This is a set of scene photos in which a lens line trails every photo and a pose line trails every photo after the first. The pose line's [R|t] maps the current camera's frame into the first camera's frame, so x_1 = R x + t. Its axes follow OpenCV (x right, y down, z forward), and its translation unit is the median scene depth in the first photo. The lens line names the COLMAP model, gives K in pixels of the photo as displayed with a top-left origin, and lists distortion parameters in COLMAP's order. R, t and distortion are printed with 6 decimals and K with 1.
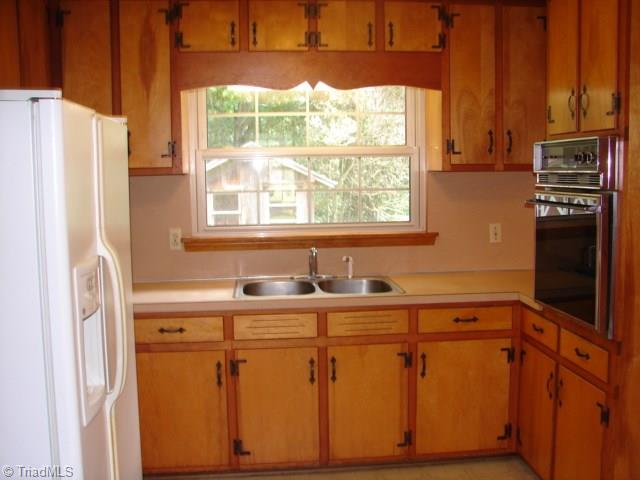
lens RADIAL K [[705.2, 0, 319.8], [0, 705.2, 240.7], [0, 0, 1]] dist [-0.093864, 0.000000]
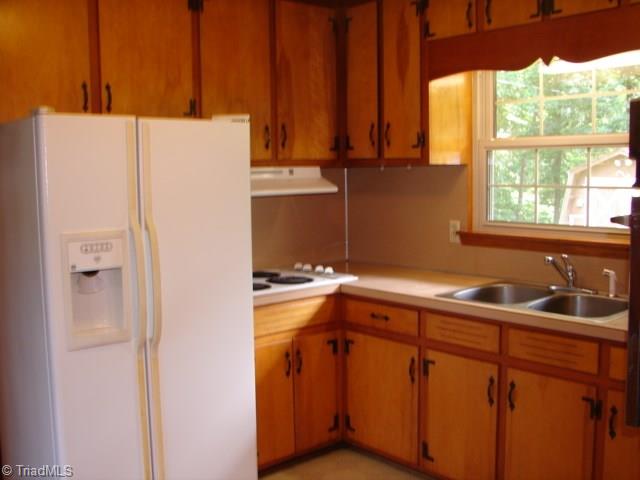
lens RADIAL K [[705.2, 0, 322.4], [0, 705.2, 240.6], [0, 0, 1]] dist [-0.093864, 0.000000]
pose [[0.585725, 0.087794, -0.805741, 0.545992], [-0.080127, 0.995519, 0.050225, -0.027555], [0.806540, 0.035143, 0.590134, 0.309613]]
